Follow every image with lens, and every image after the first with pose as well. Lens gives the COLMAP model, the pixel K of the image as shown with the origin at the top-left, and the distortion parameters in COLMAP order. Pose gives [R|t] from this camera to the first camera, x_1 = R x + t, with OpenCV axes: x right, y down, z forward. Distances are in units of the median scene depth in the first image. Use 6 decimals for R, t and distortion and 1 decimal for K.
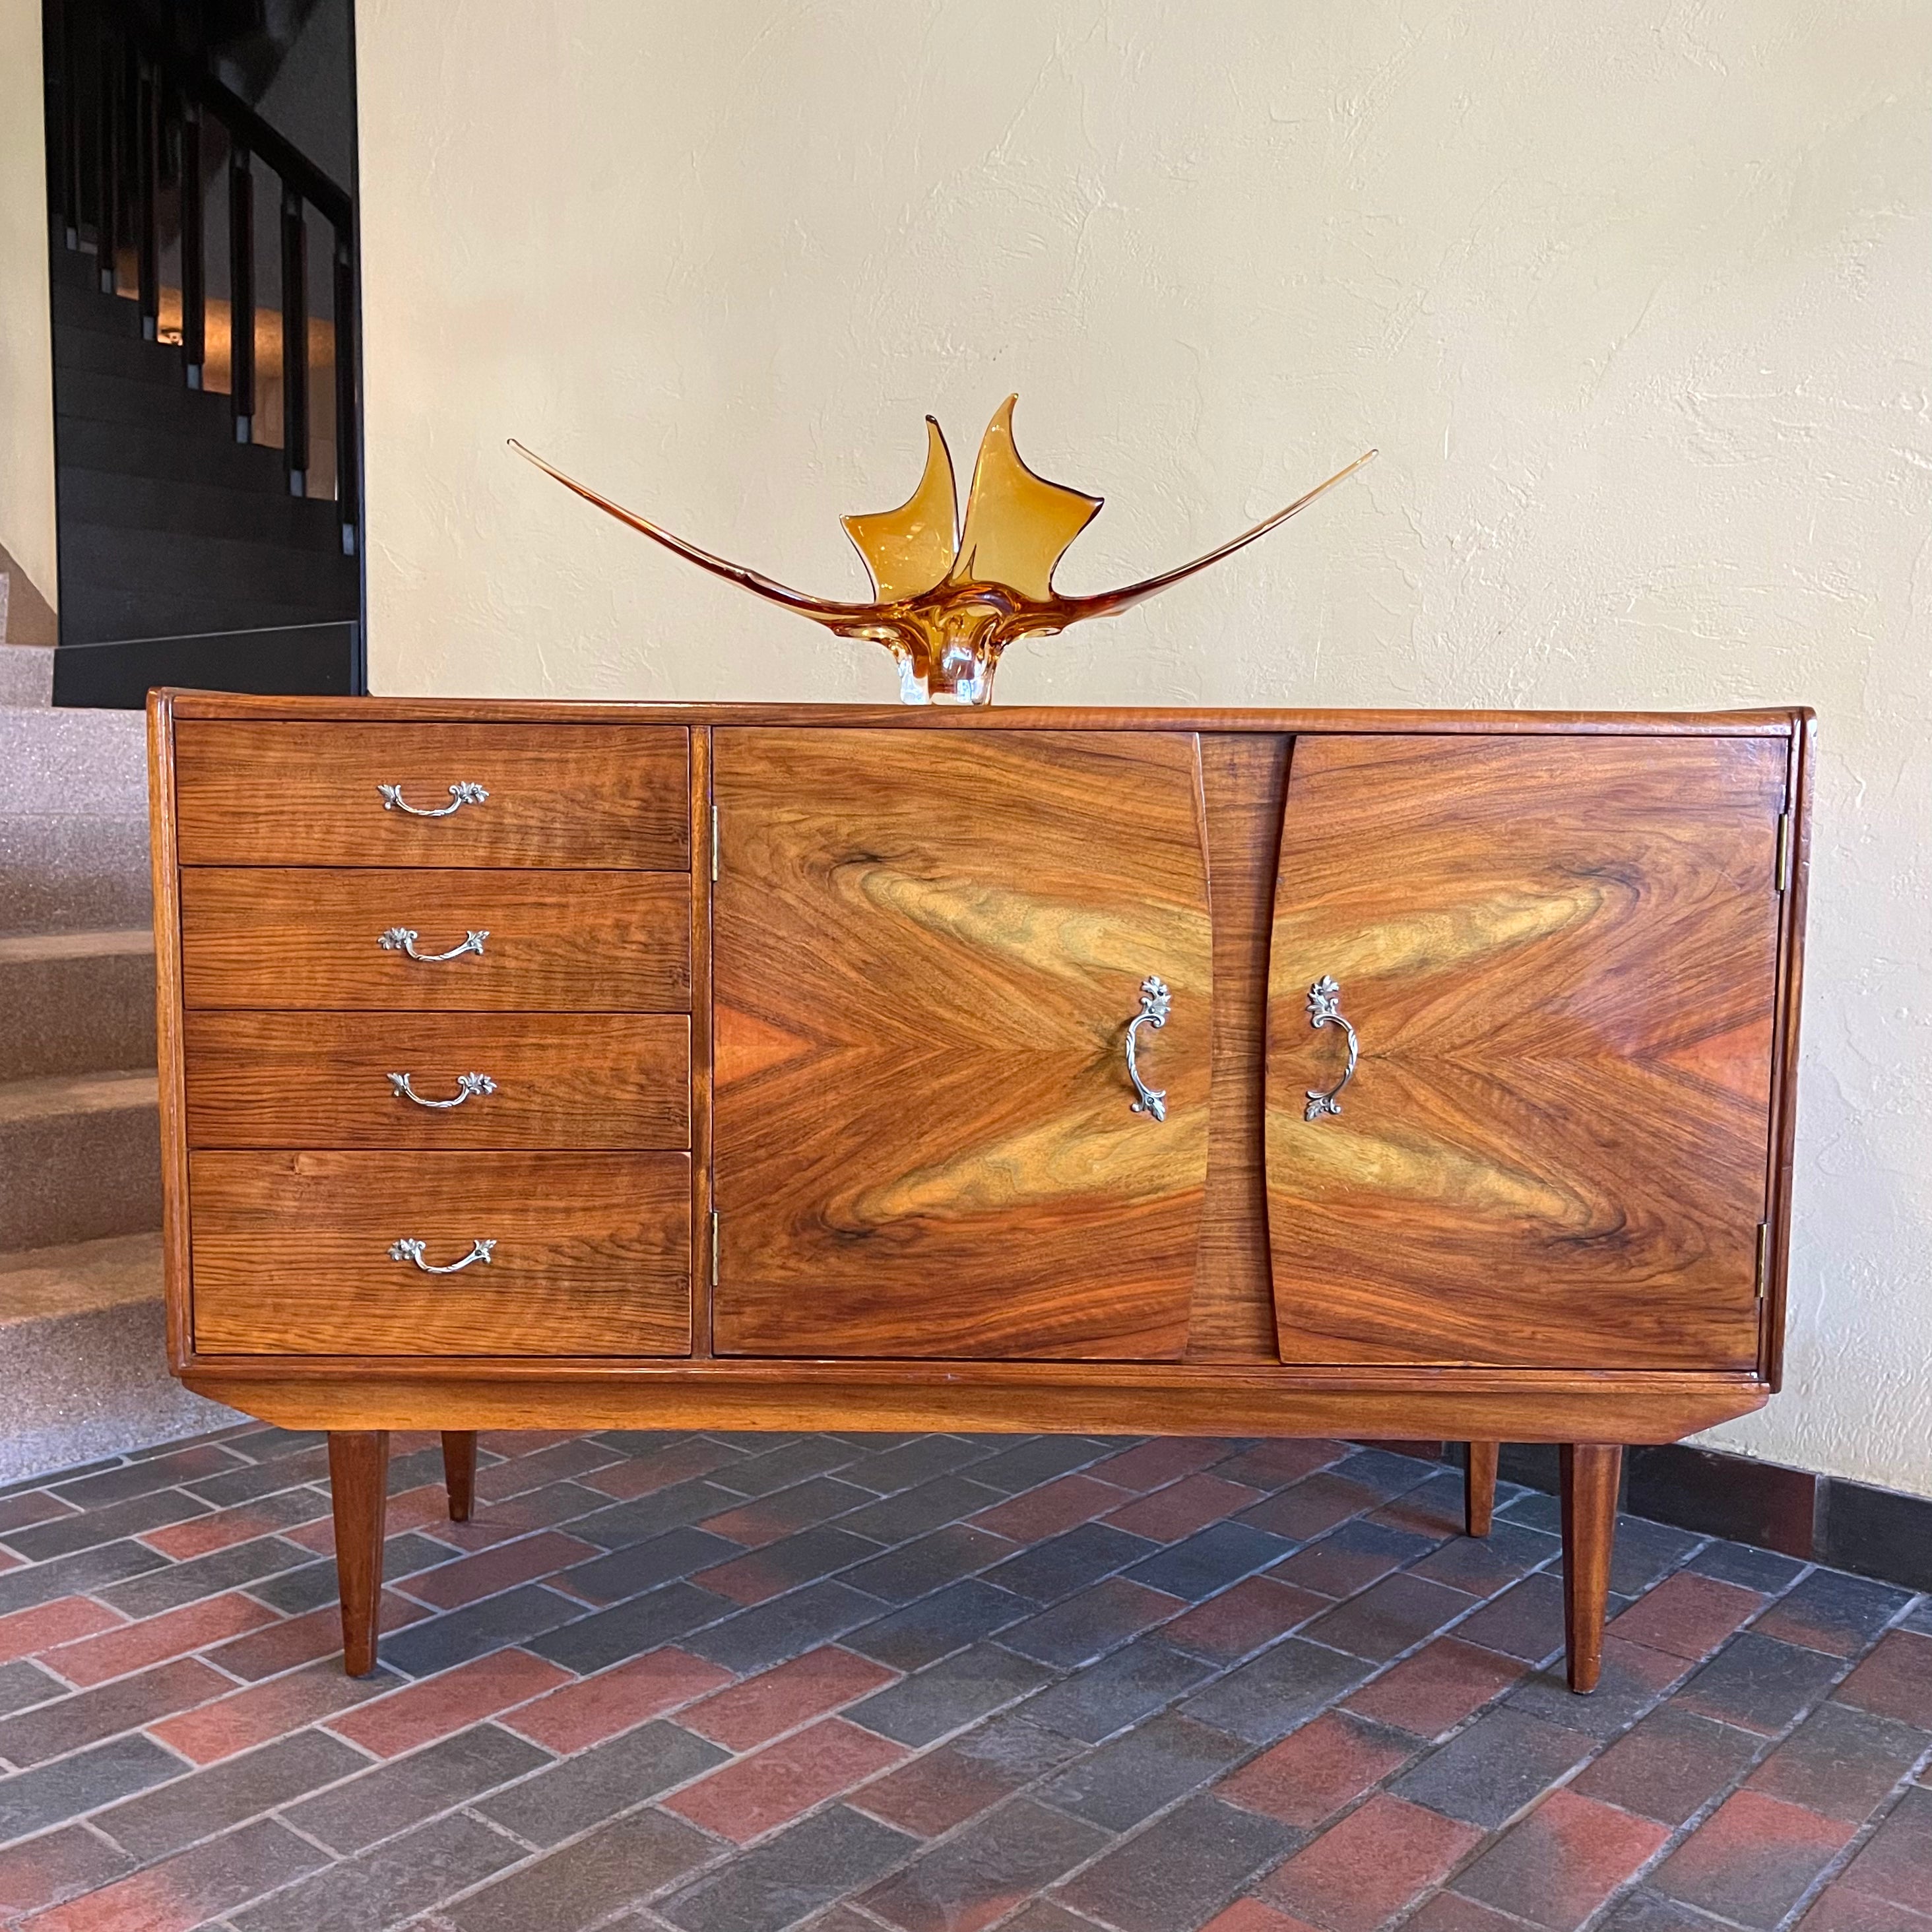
lens RADIAL K [[2013.3, 0, 971.5], [0, 2013.3, 958.9], [0, 0, 1]] dist [0.027105, 0.000000]
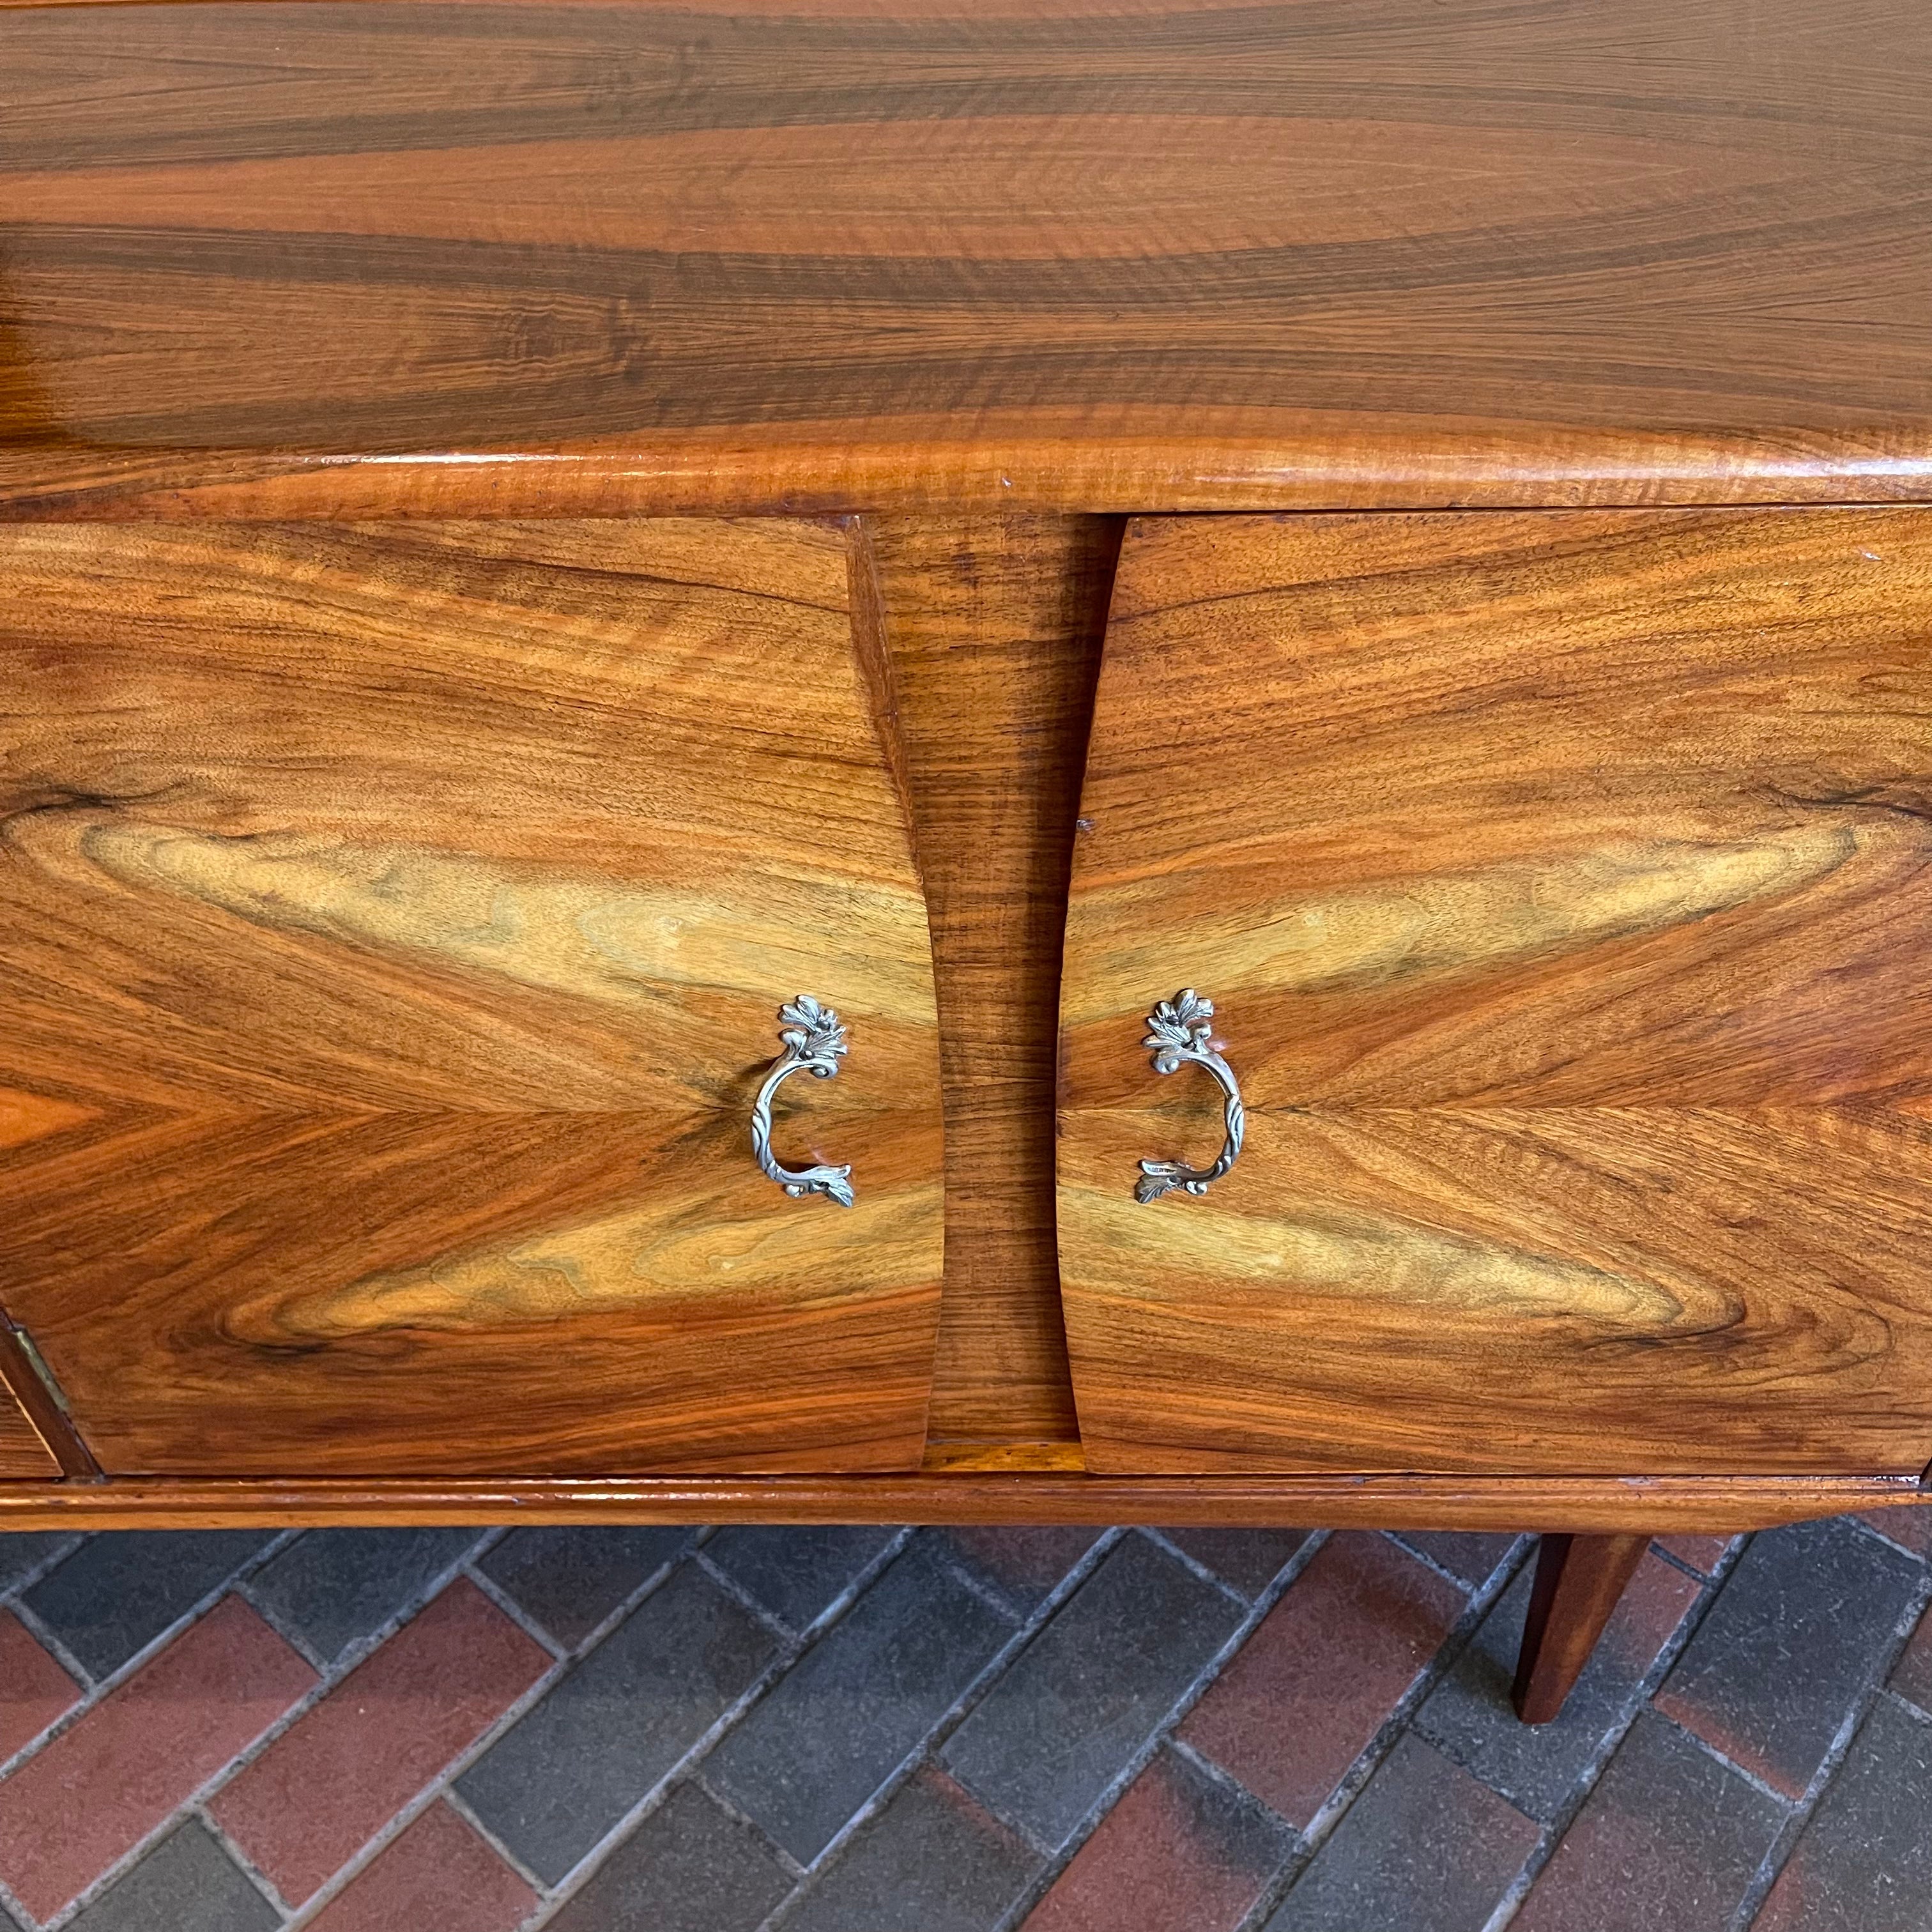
lens RADIAL K [[1946.3, 0, 985.6], [0, 1946.3, 960.4], [0, 0, 1]] dist [0.021975, 0.000000]
pose [[0.999687, -0.020859, -0.013821, 0.135080], [0.024939, 0.785452, 0.618420, -0.260347], [-0.002044, -0.618571, 0.785727, 0.654623]]
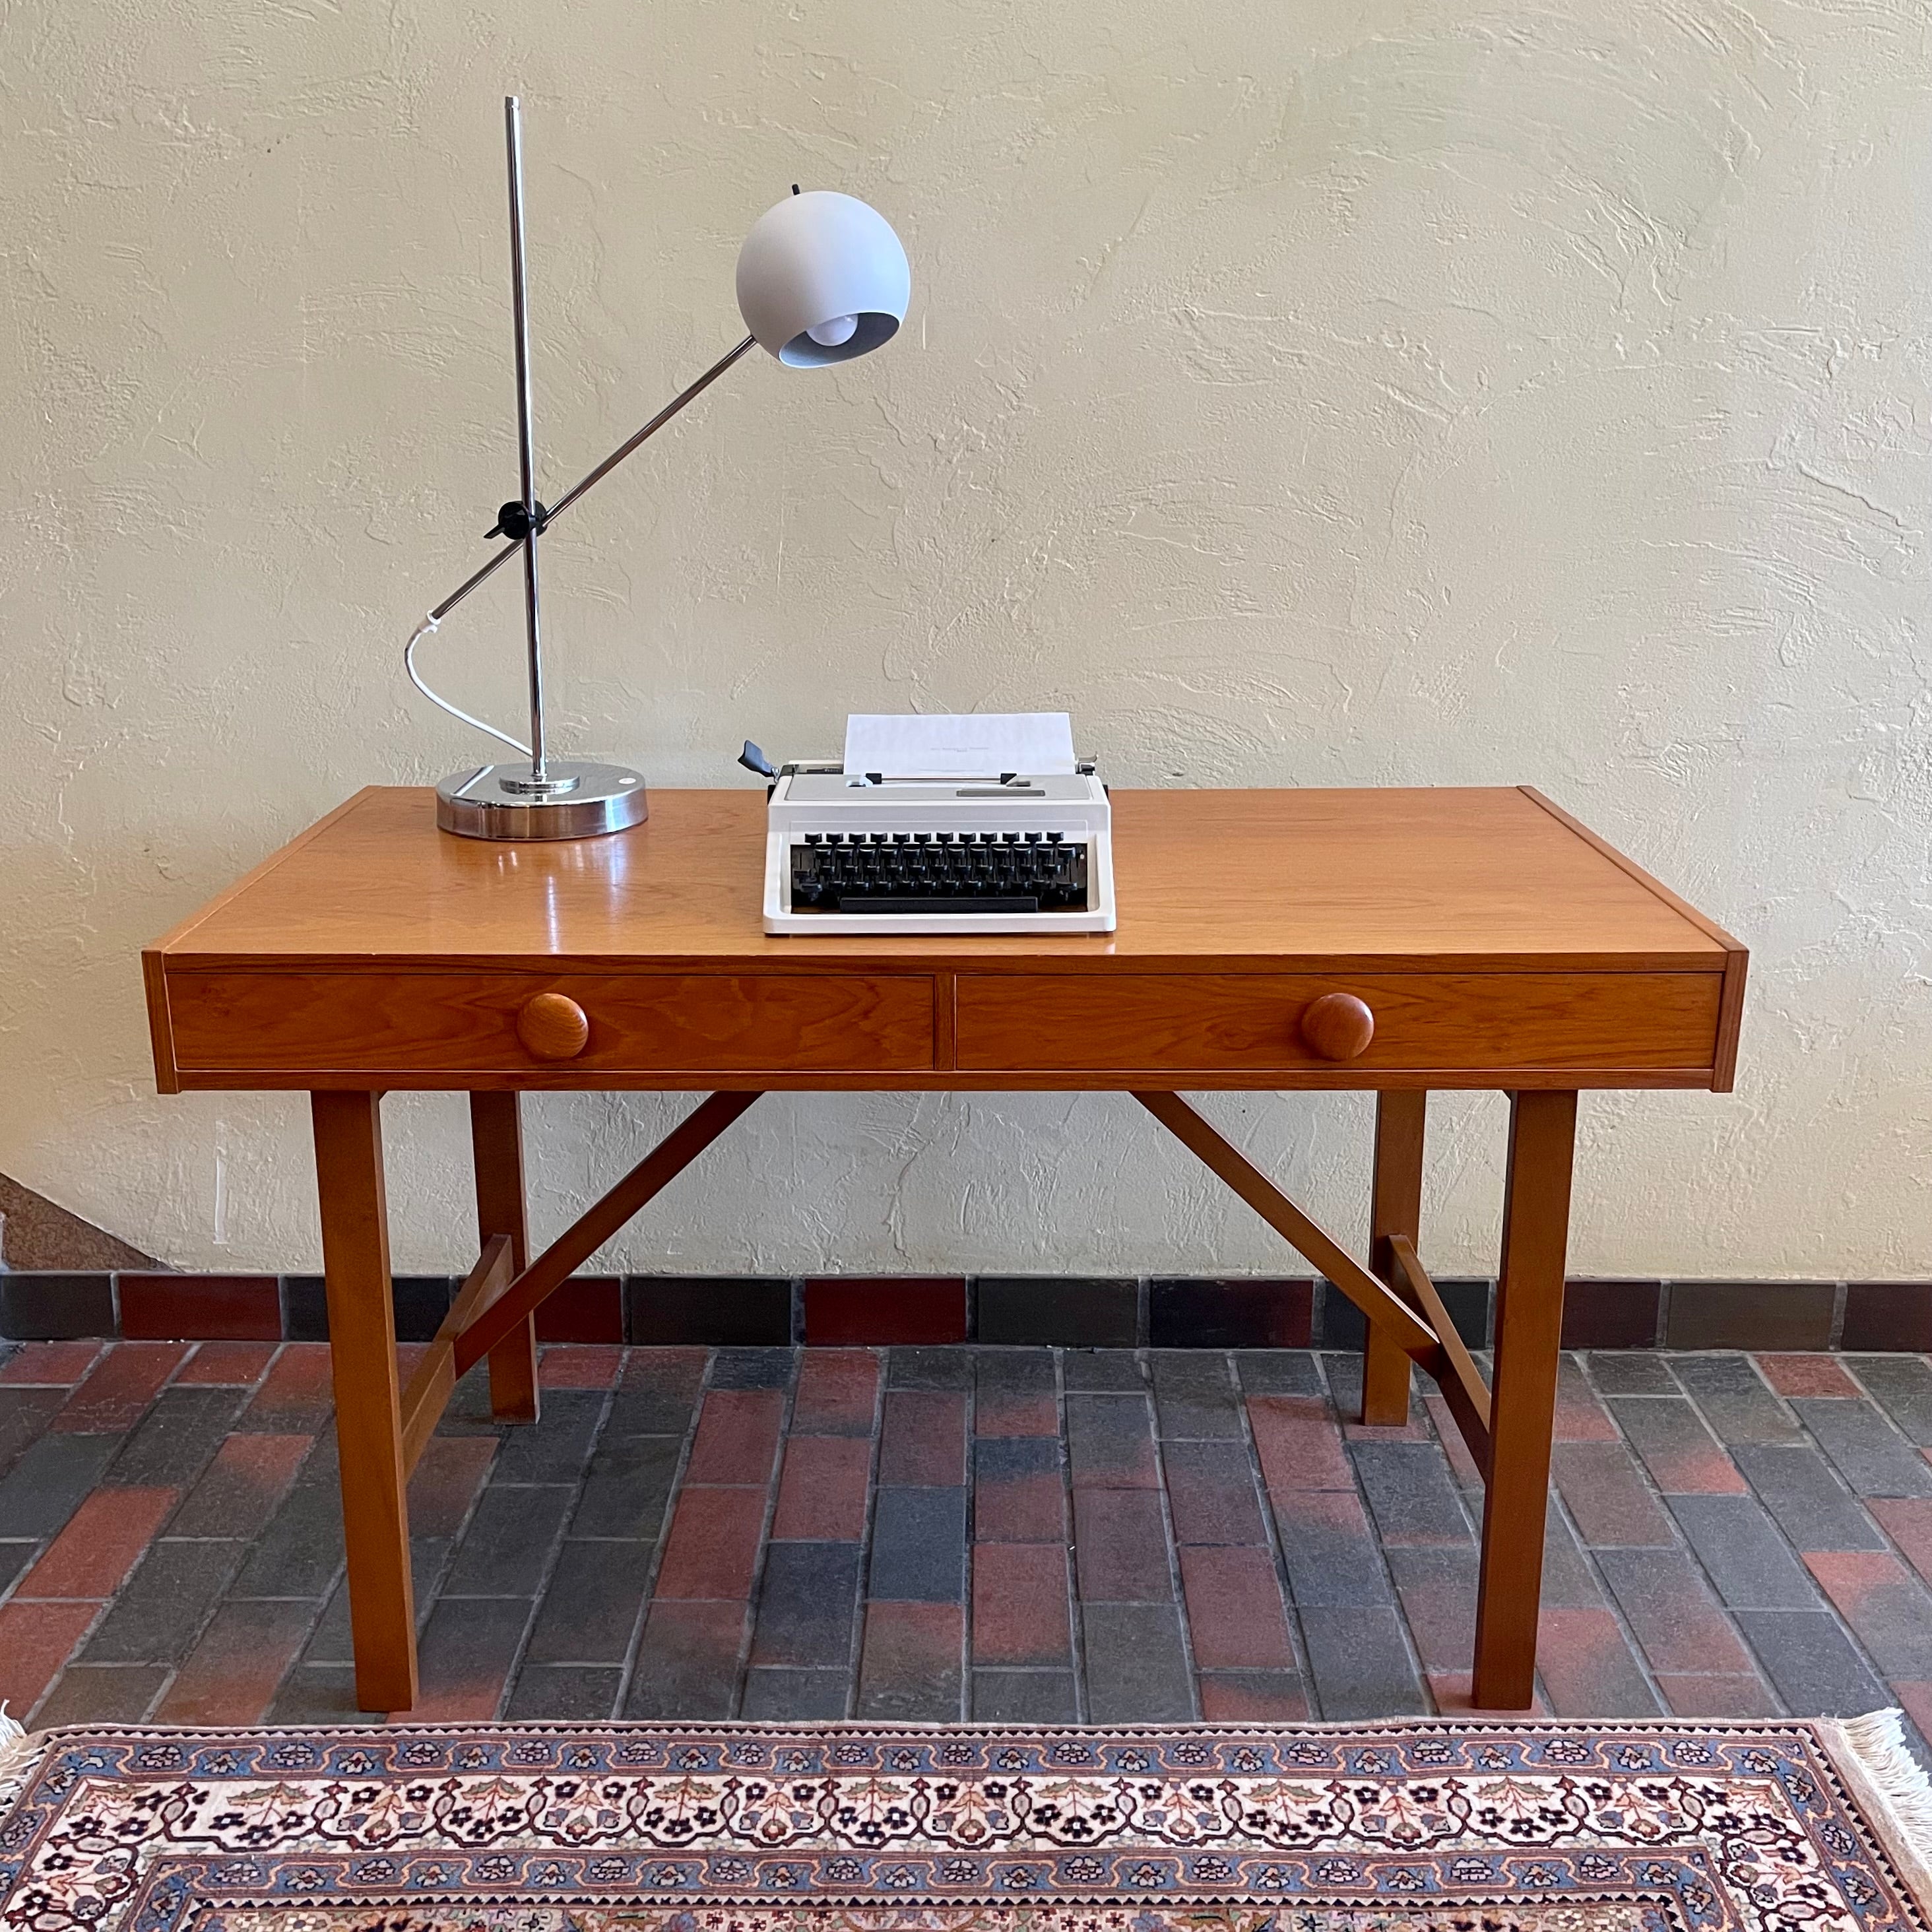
lens RADIAL K [[1946.3, 0, 986.2], [0, 1946.3, 932.5], [0, 0, 1]] dist [0.021975, 0.000000]
pose [[0.764080, -0.189446, 0.616678, -0.463980], [0.067718, 0.974182, 0.215368, -0.236545], [-0.641557, -0.122798, 0.757182, 0.359166]]
